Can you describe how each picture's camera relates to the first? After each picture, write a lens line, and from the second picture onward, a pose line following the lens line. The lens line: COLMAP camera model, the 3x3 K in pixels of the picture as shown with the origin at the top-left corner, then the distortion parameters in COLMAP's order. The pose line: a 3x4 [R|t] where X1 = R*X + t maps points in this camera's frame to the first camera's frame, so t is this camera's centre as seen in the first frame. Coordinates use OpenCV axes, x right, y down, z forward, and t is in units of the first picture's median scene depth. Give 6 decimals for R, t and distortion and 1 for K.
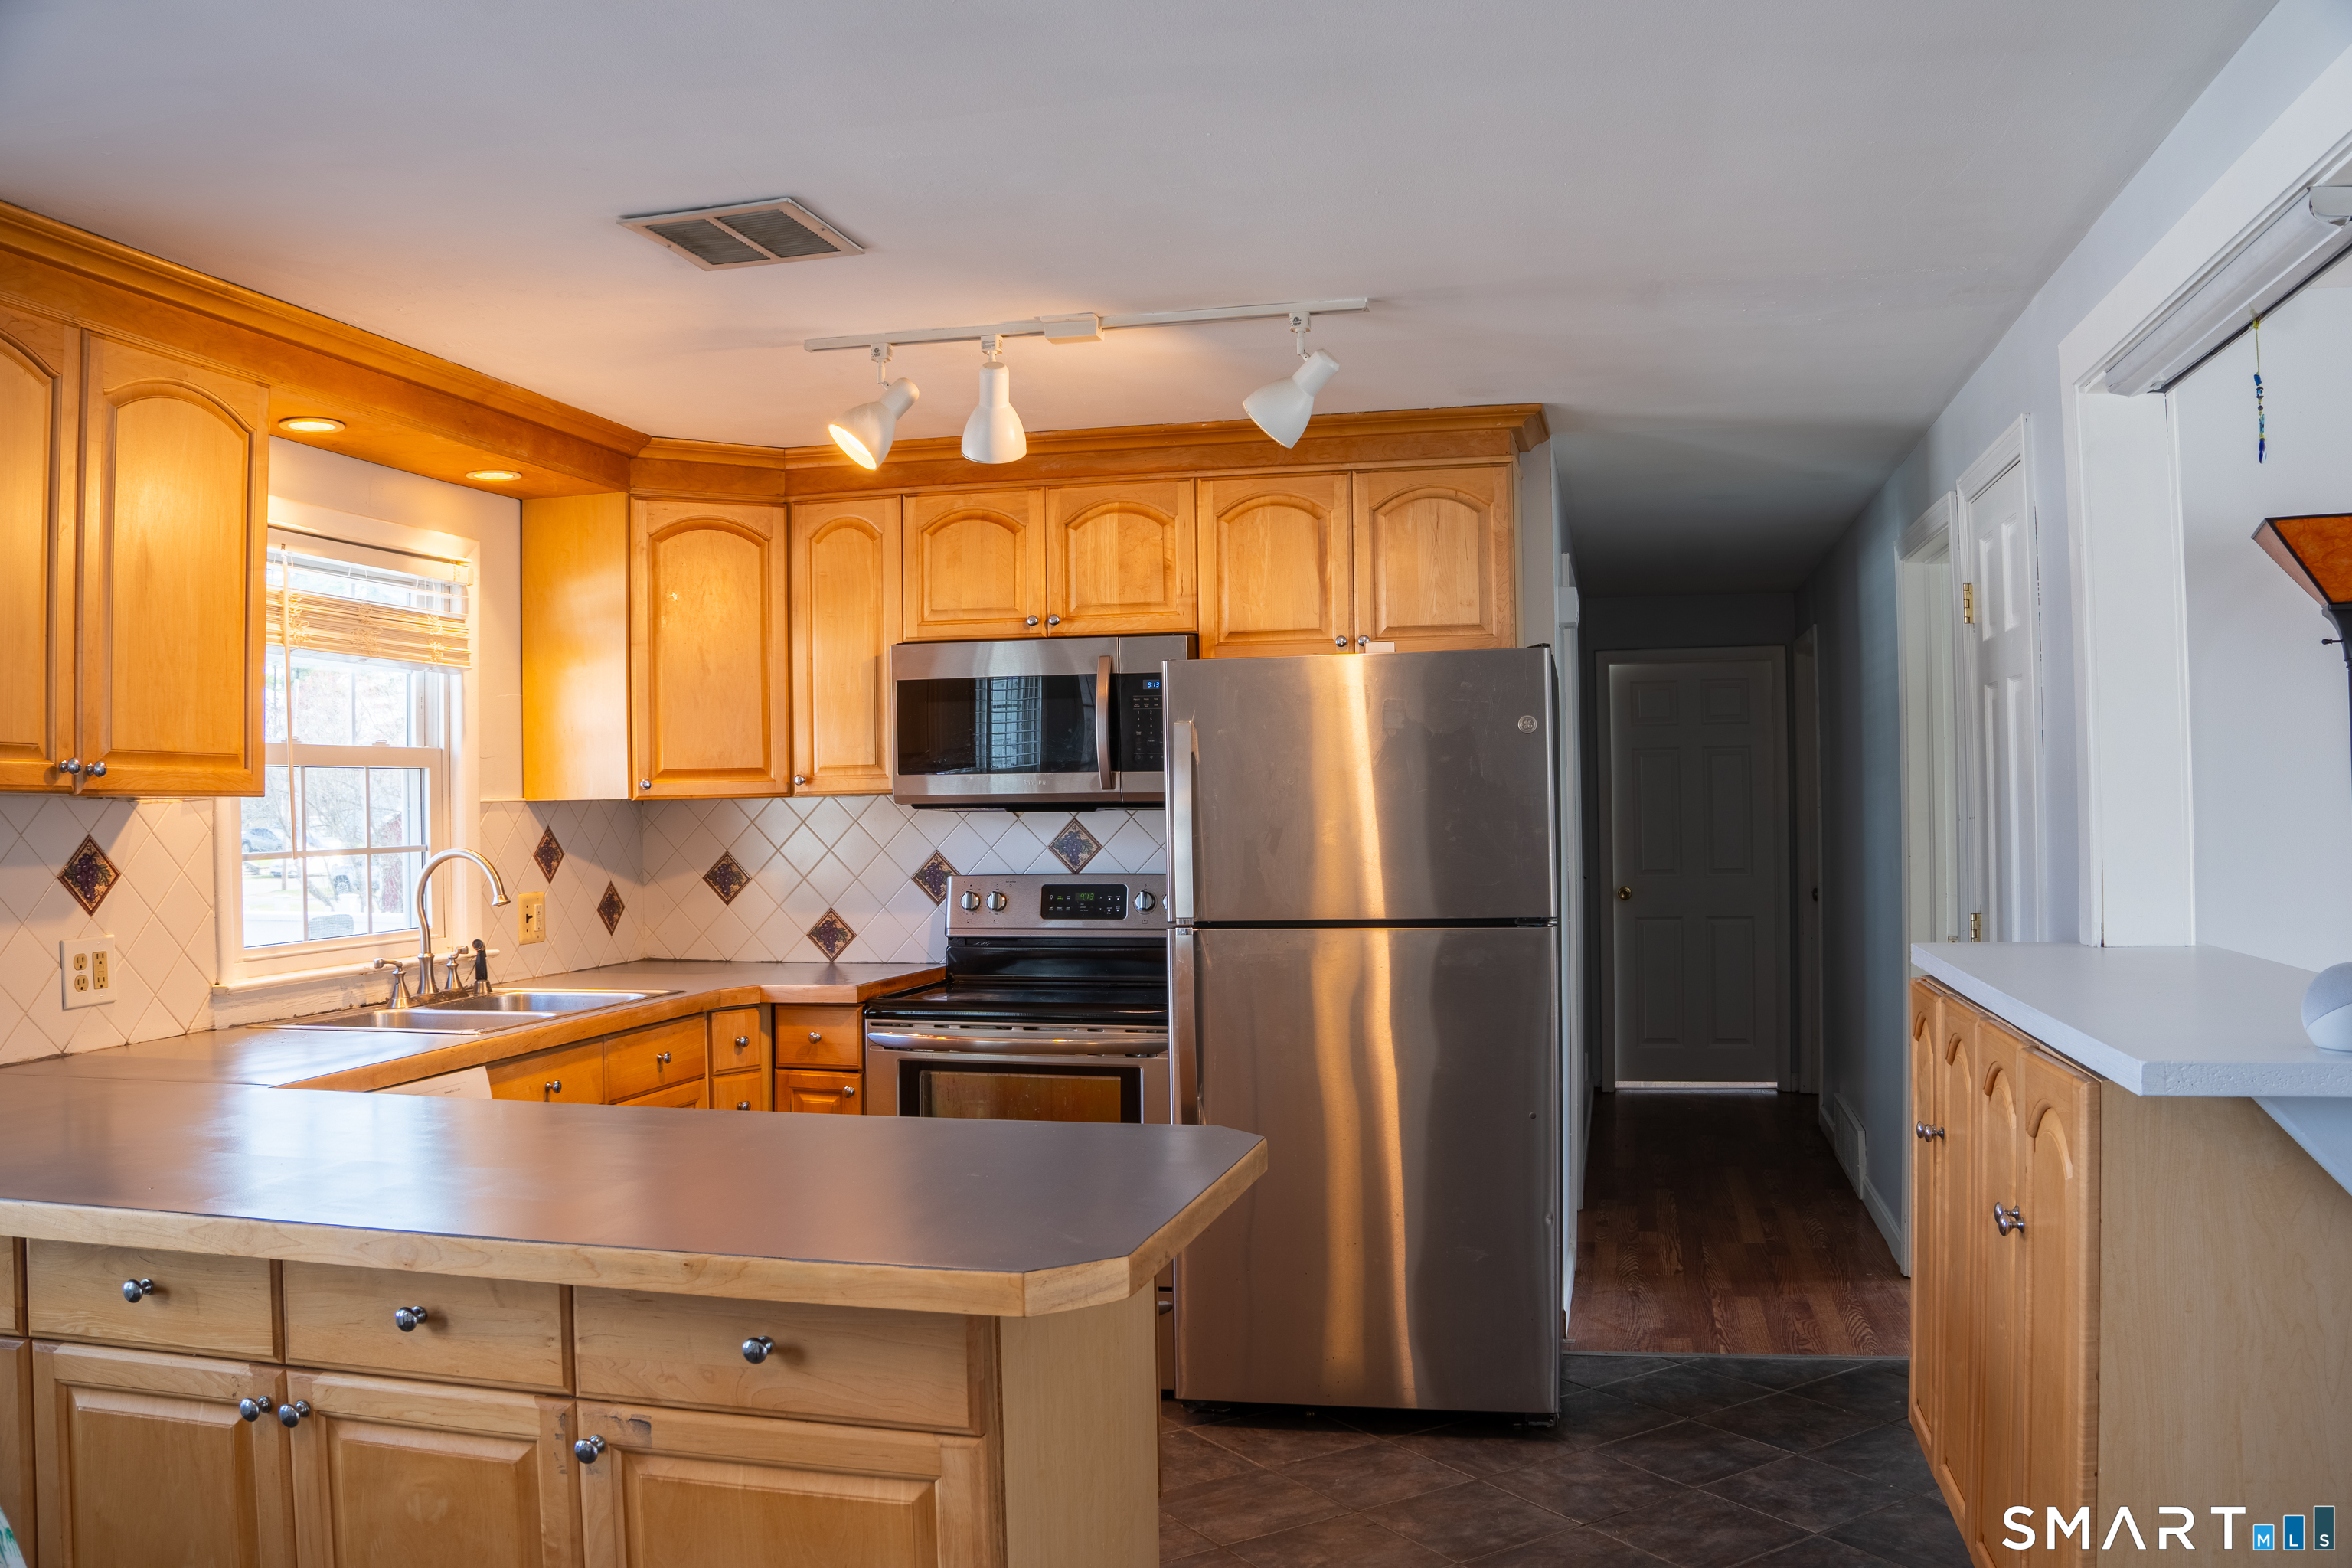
lens RADIAL K [[1857.0, 0, 1156.2], [0, 1857.0, 782.5], [0, 0, 1]] dist [-0.197002, 0.121588]
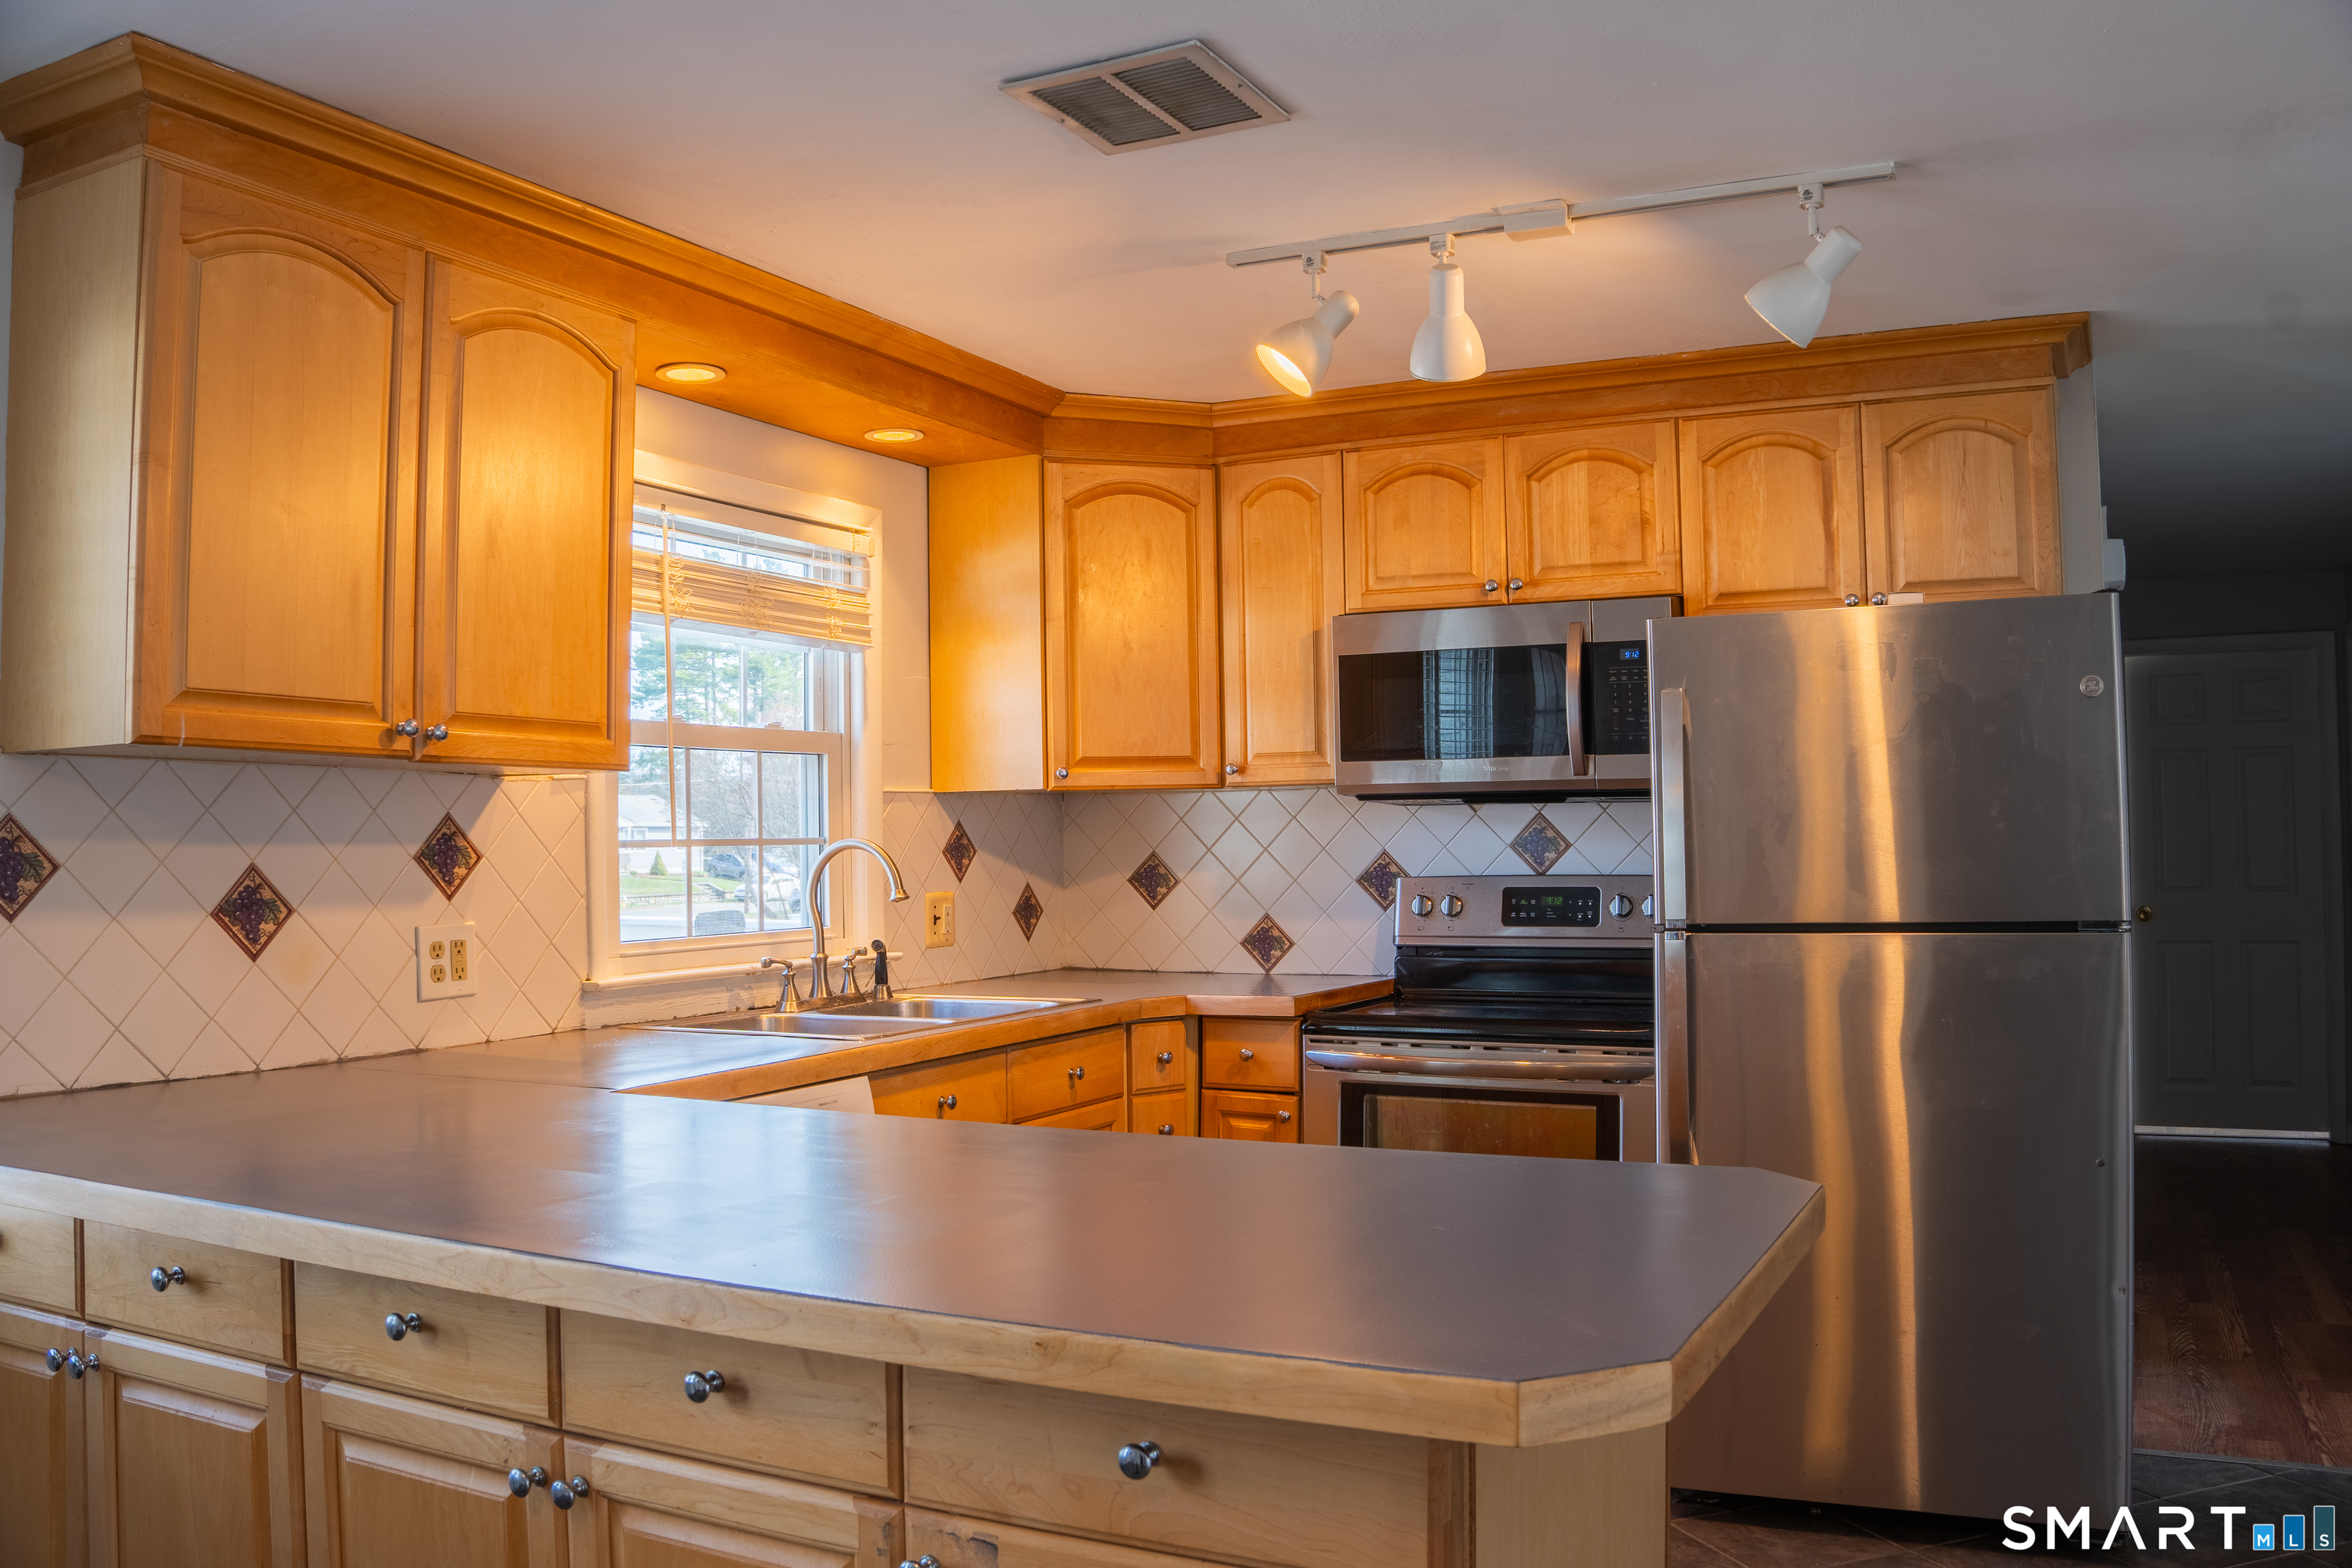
lens RADIAL K [[1857.0, 0, 1156.2], [0, 1857.0, 782.5], [0, 0, 1]] dist [-0.197002, 0.121588]
pose [[0.971769, -0.004775, -0.235885, -0.018306], [0.001005, 0.999870, -0.016101, 0.023779], [0.235931, 0.015409, 0.971648, 0.132005]]
